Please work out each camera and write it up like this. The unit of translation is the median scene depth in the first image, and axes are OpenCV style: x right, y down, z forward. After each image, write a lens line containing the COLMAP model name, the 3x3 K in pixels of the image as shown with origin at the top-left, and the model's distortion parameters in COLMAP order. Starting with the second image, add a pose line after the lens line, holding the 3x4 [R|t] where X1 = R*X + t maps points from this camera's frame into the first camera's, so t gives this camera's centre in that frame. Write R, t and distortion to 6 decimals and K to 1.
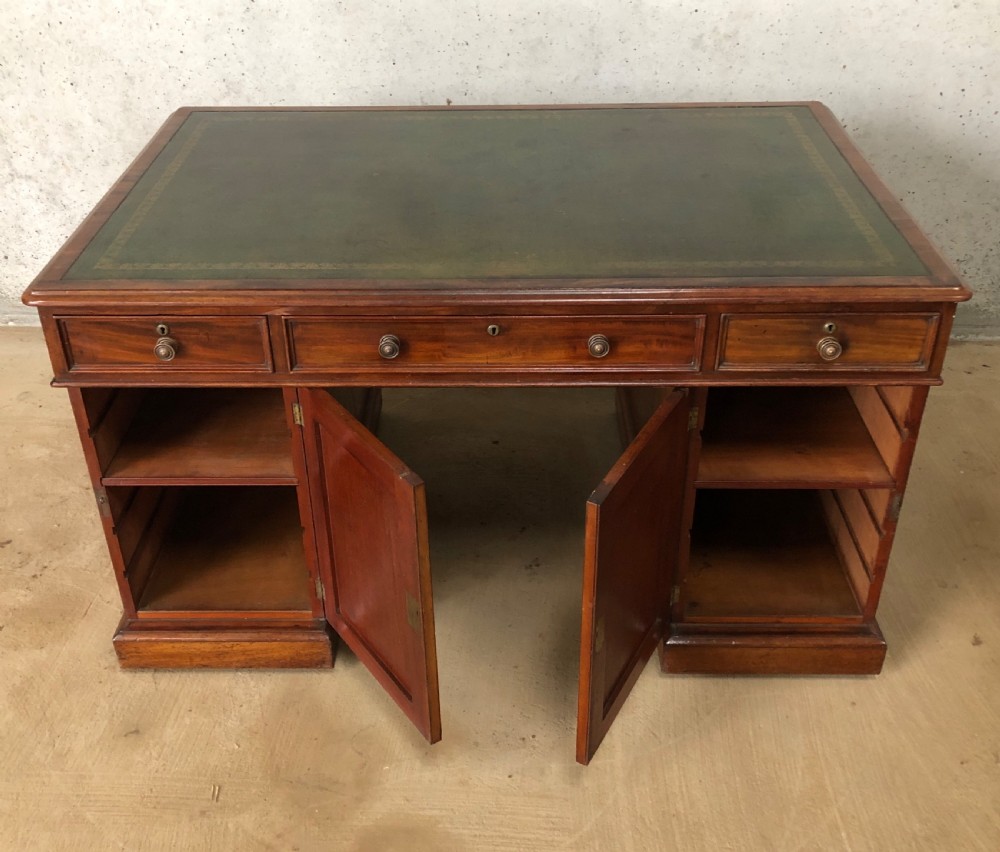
lens RADIAL K [[1113.2, 0, 484.9], [0, 1113.2, 427.6], [0, 0, 1]] dist [0.012838, 0.000000]
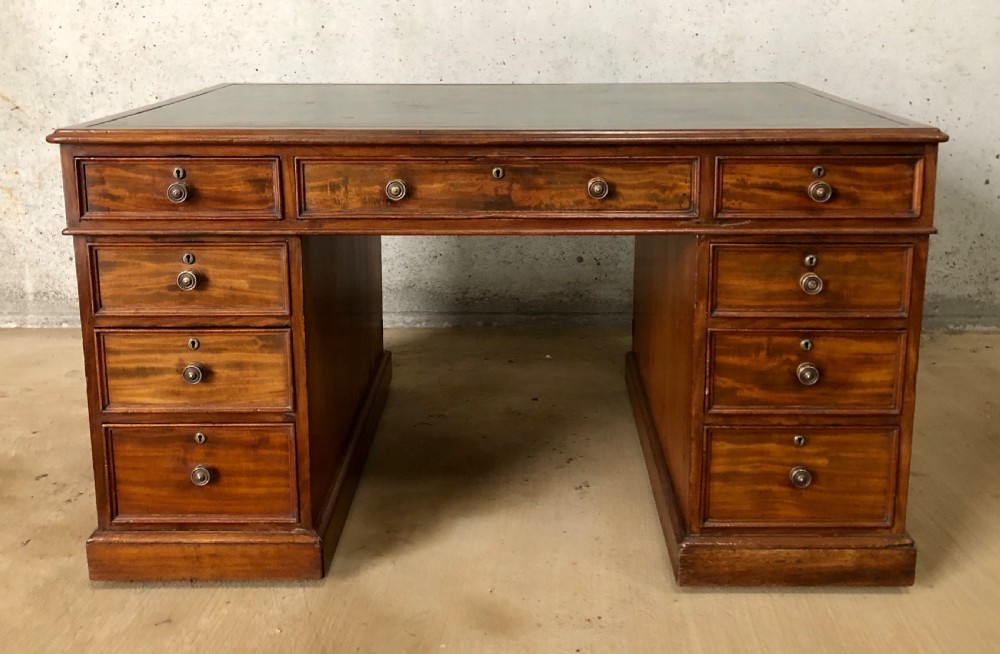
lens RADIAL K [[1026.1, 0, 518.9], [0, 1026.1, 206.4], [0, 0, 1]] dist [0.023160, 0.000000]
pose [[0.999344, 0.001523, 0.036190, -0.040594], [0.011995, 0.928827, -0.370319, 0.201473], [-0.034178, 0.370510, 0.928199, 0.054578]]
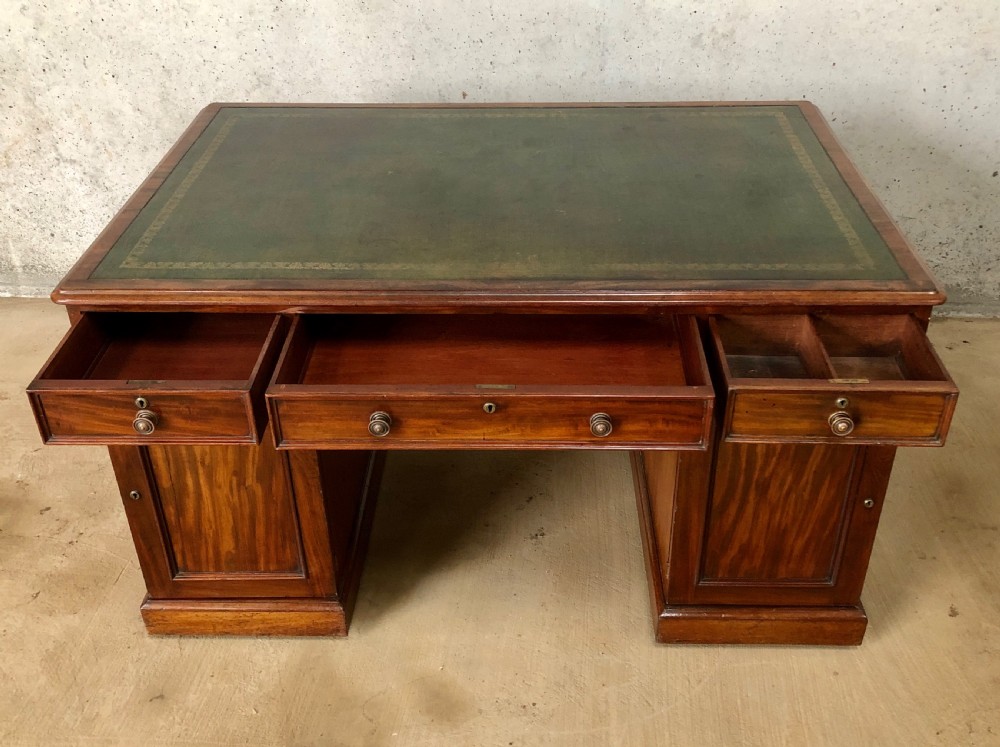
lens RADIAL K [[1026.5, 0, 510.8], [0, 1026.5, 365.8], [0, 0, 1]] dist [0.016302, 0.000000]
pose [[0.999986, 0.005128, -0.001297, 0.015227], [-0.005130, 0.999985, -0.001721, -0.031626], [0.001289, 0.001727, 0.999998, 0.013242]]
